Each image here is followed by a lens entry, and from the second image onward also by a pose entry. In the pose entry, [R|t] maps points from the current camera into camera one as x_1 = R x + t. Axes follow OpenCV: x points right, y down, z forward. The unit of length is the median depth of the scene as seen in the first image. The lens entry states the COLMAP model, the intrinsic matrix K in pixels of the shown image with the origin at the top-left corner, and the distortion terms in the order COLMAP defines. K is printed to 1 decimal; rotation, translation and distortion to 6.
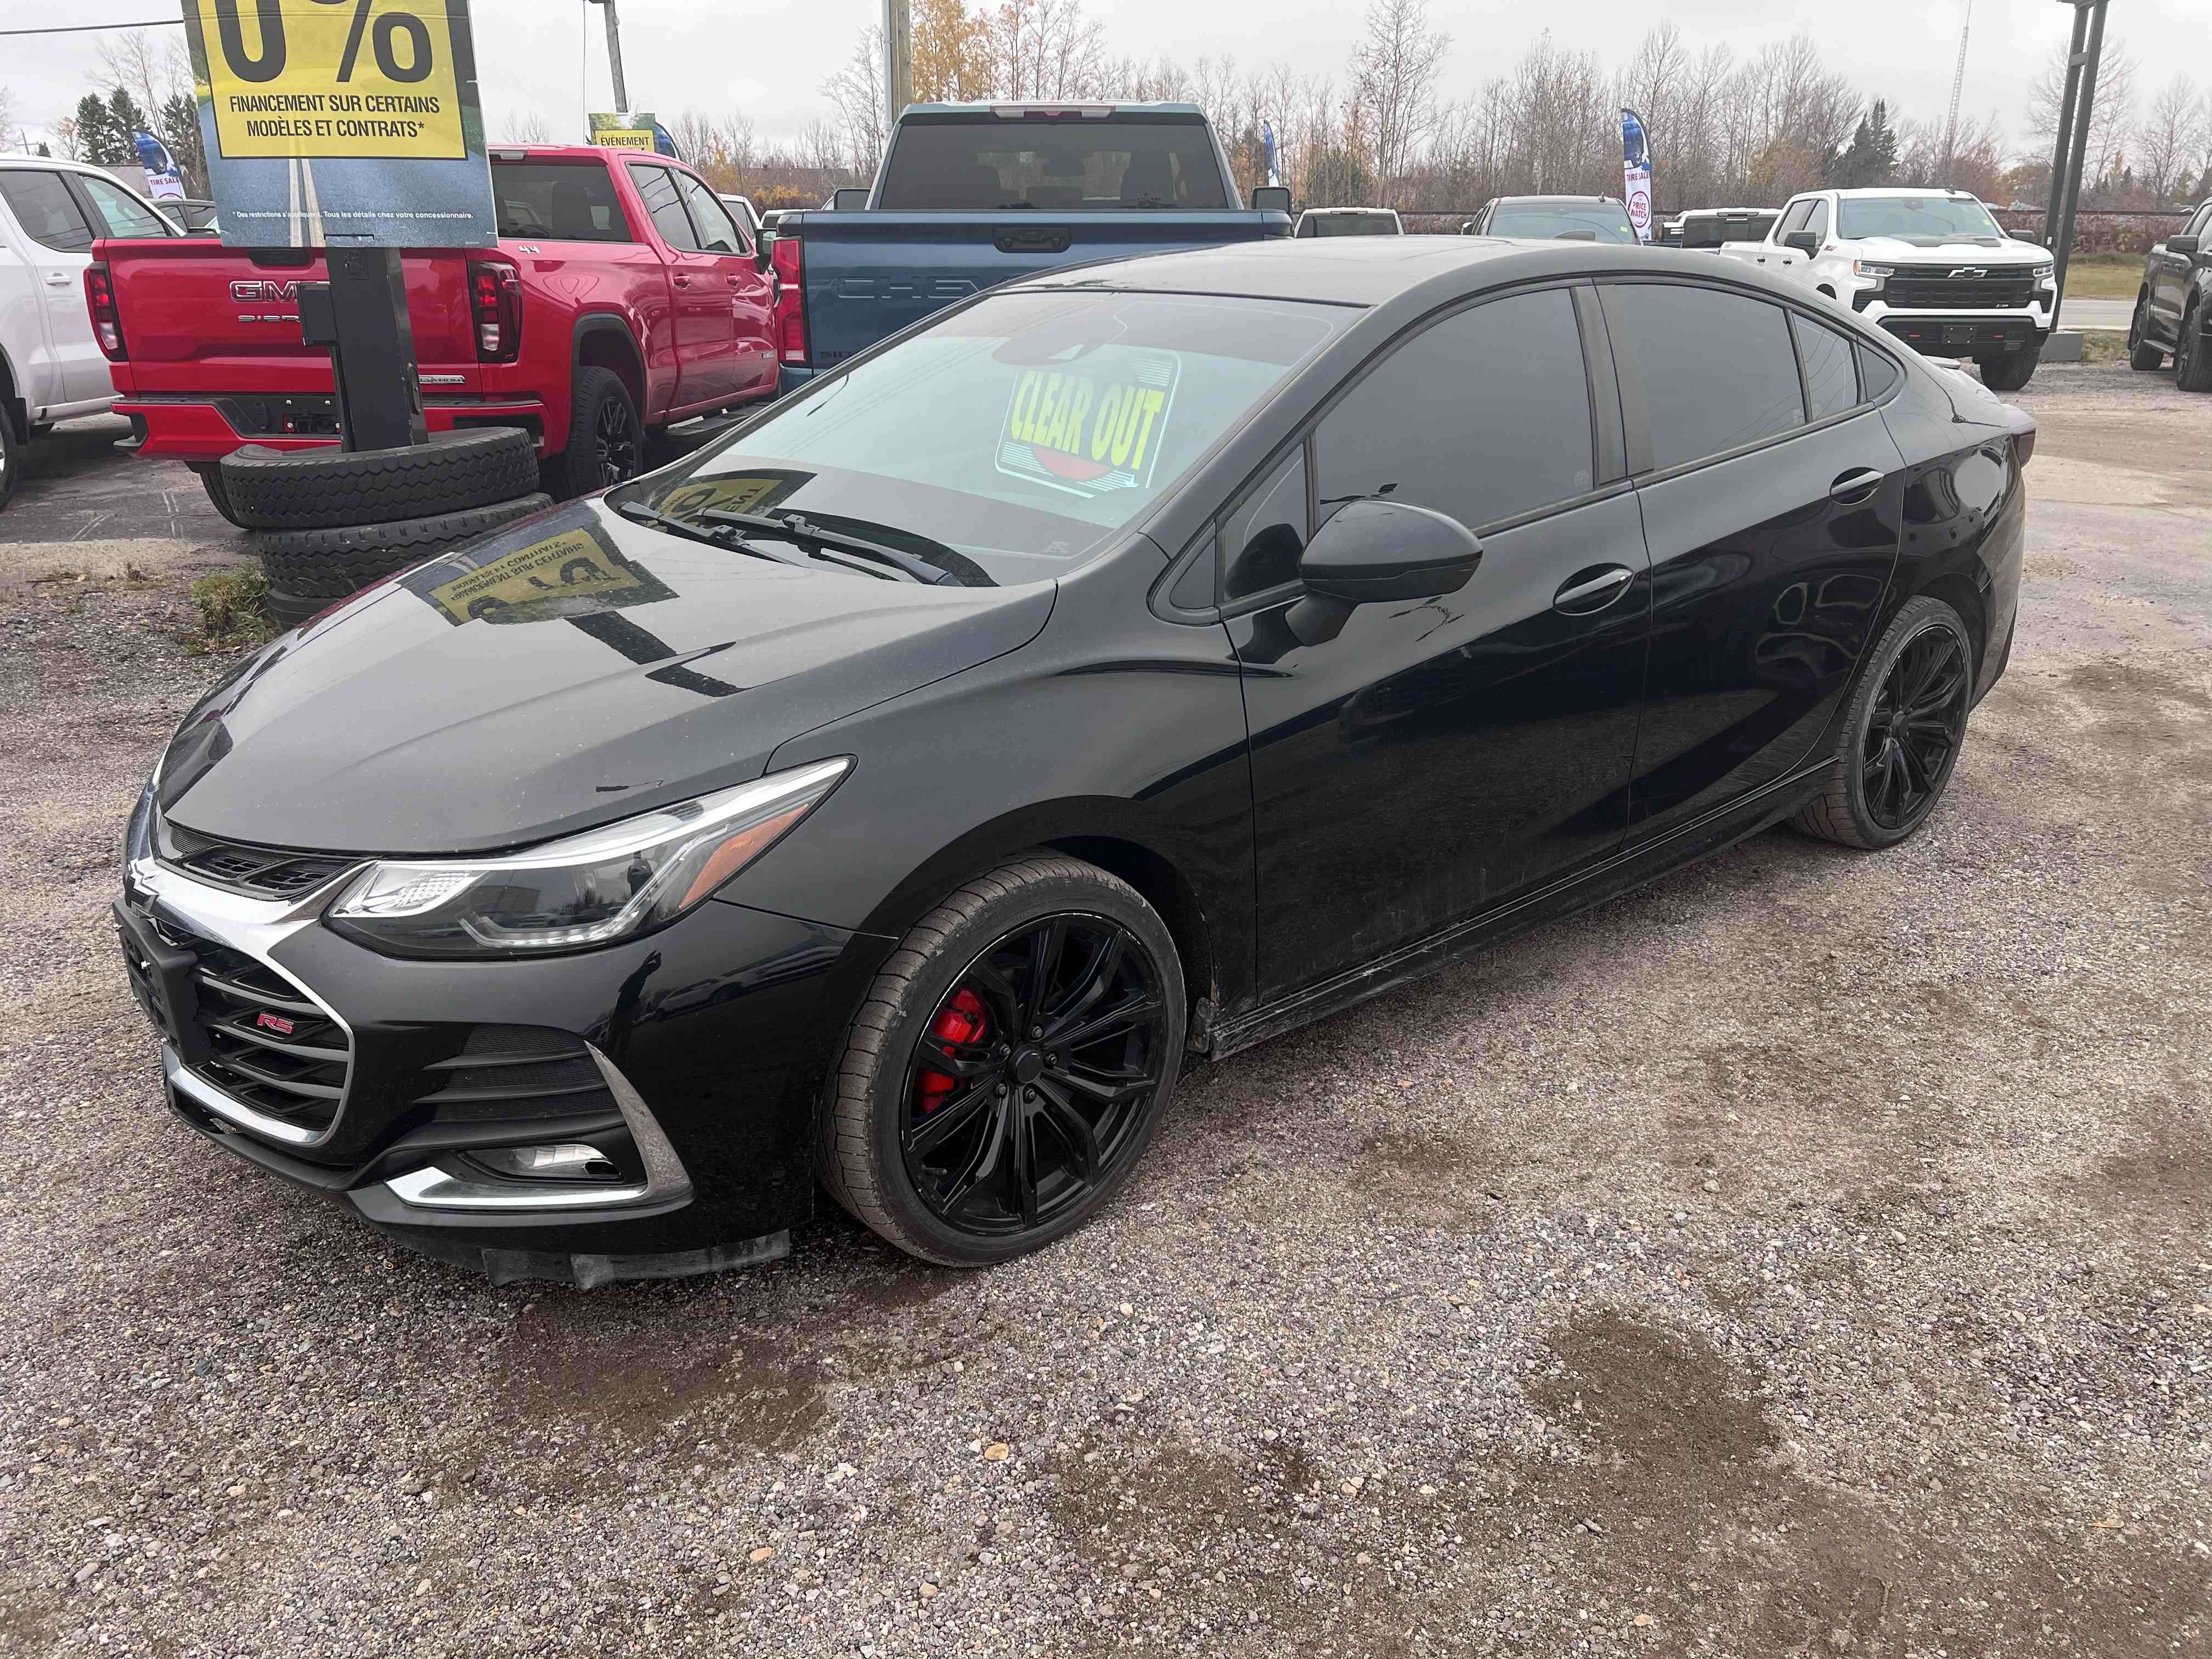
lens RADIAL K [[1610.9, 0, 1106.0], [0, 1610.9, 829.5], [0, 0, 1]] dist [0.019407, -0.004752]
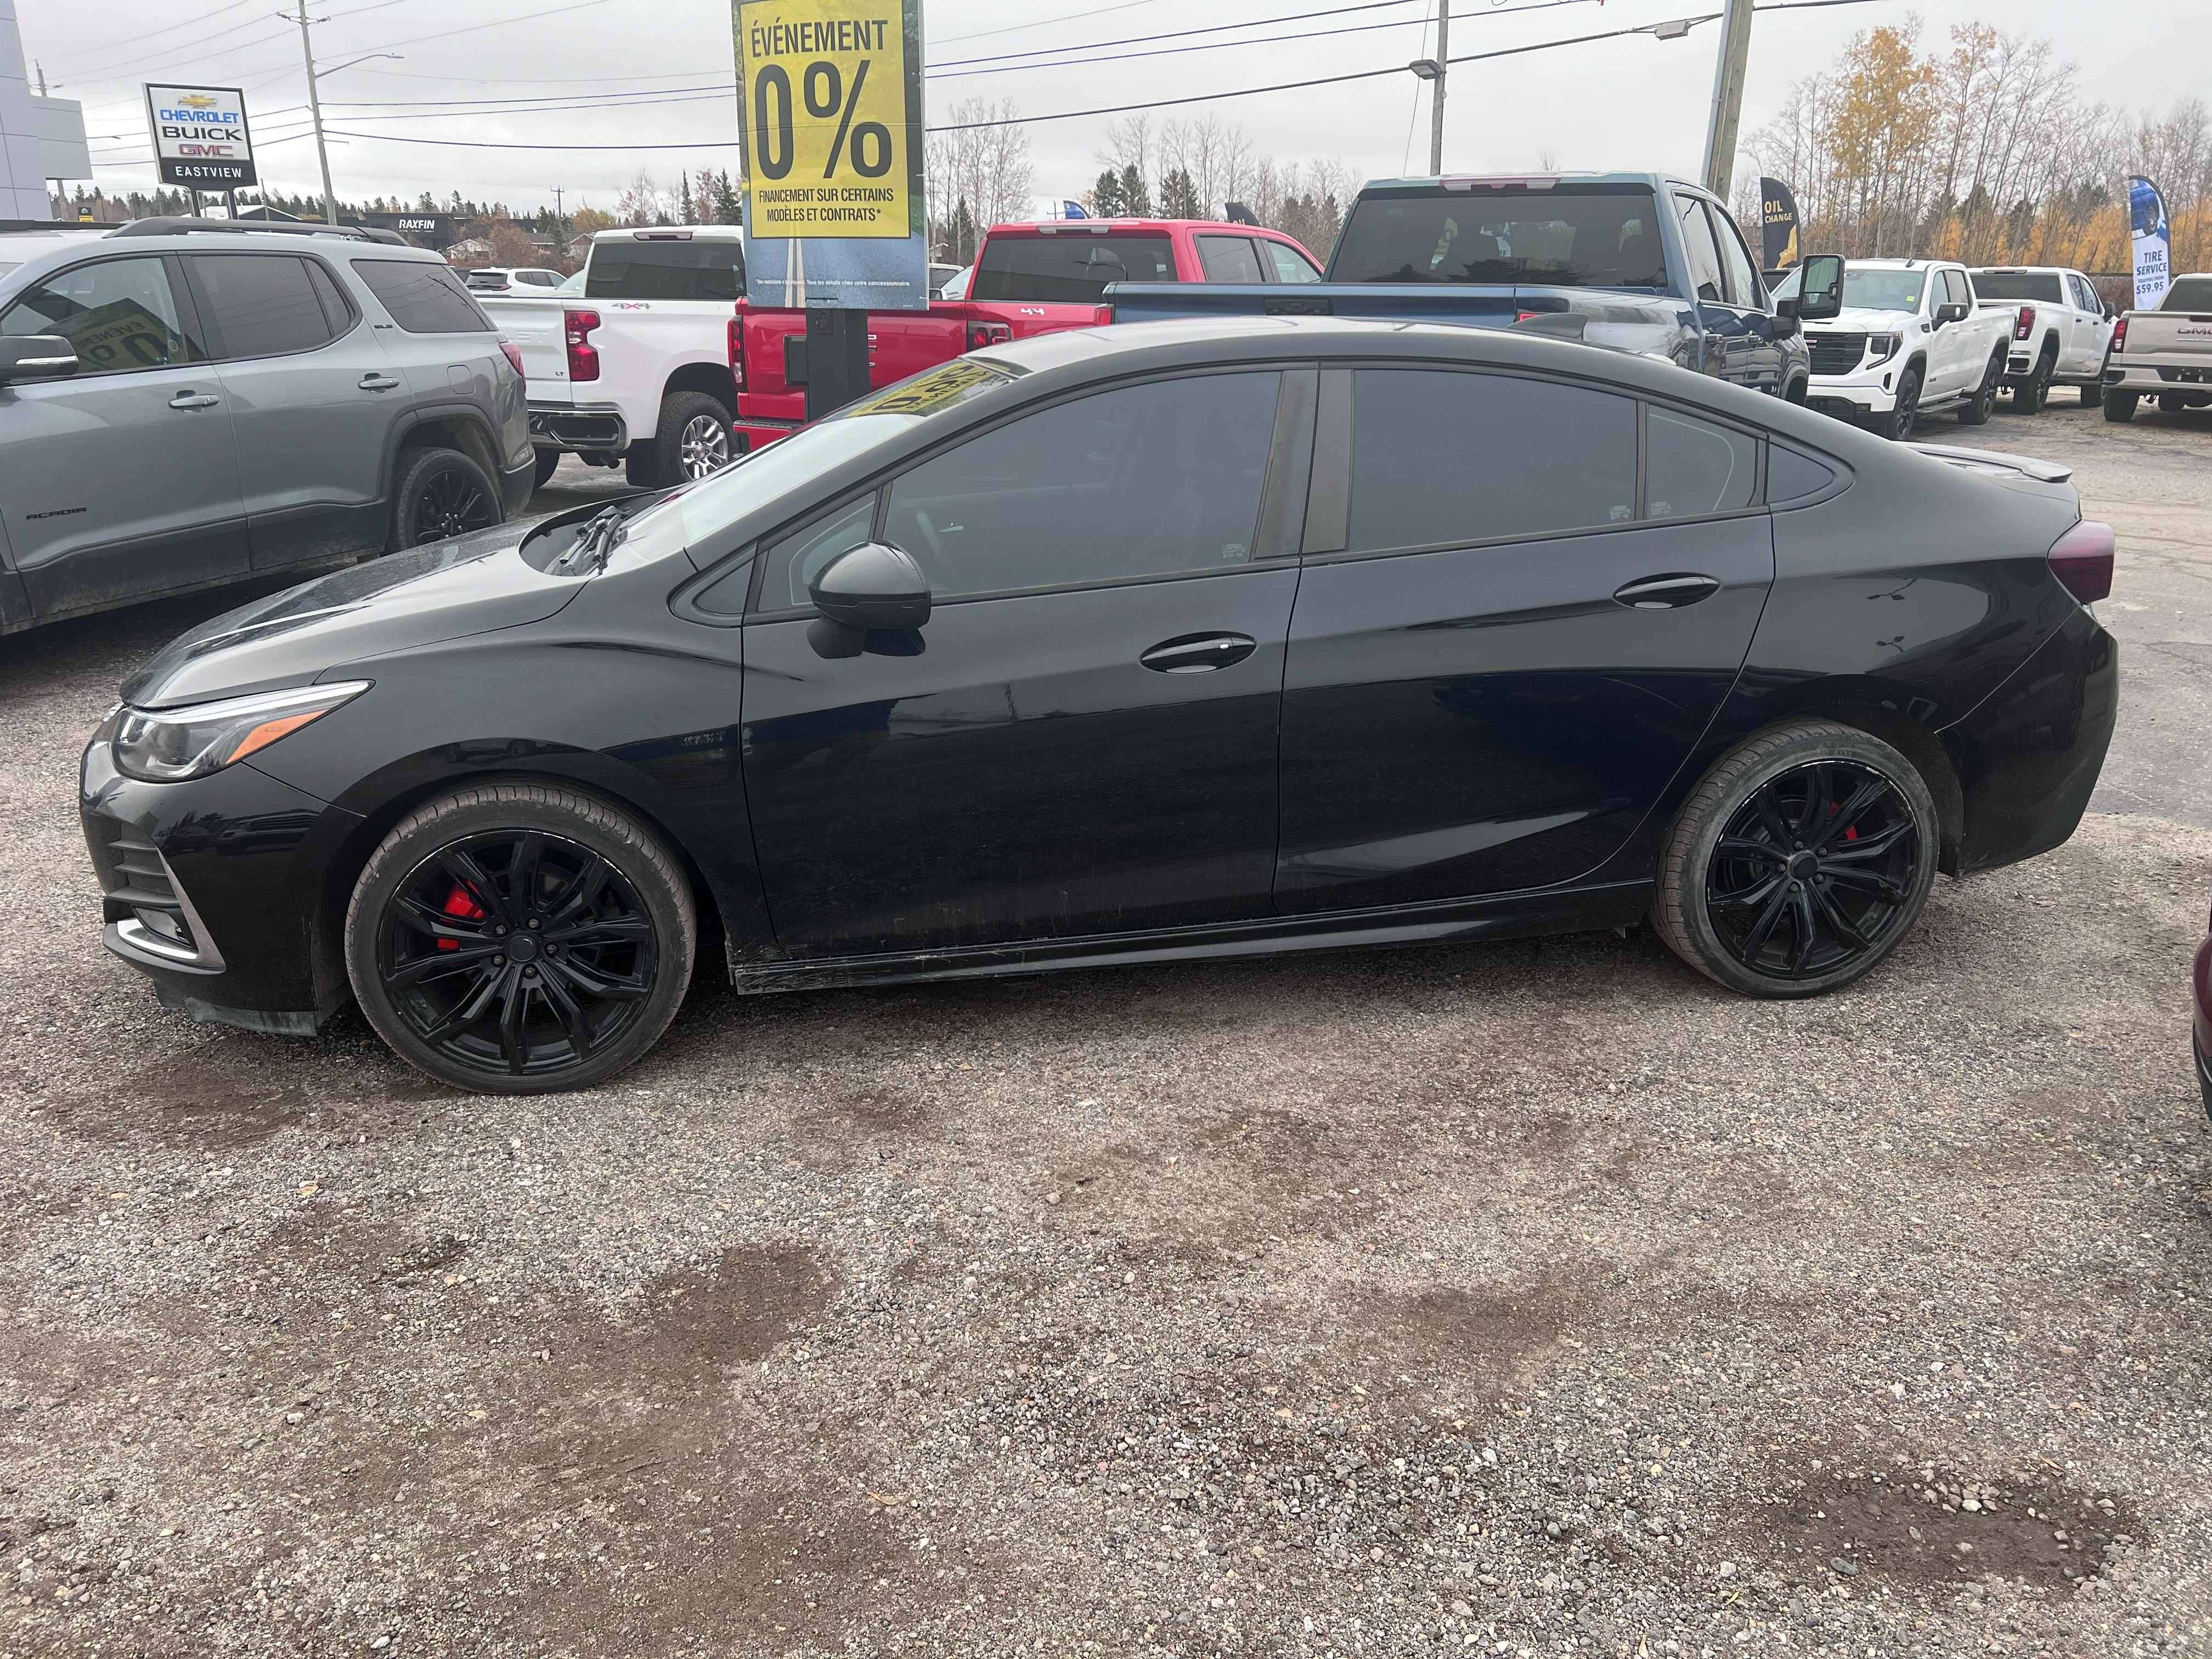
lens RADIAL K [[1593.1, 0, 1106.0], [0, 1593.1, 829.5], [0, 0, 1]] dist [0.052434, -0.054510]
pose [[0.876916, 0.163961, -0.451814, 0.601732], [-0.177702, 0.984009, 0.012194, -0.028923], [0.446588, 0.069595, 0.892029, 0.035493]]
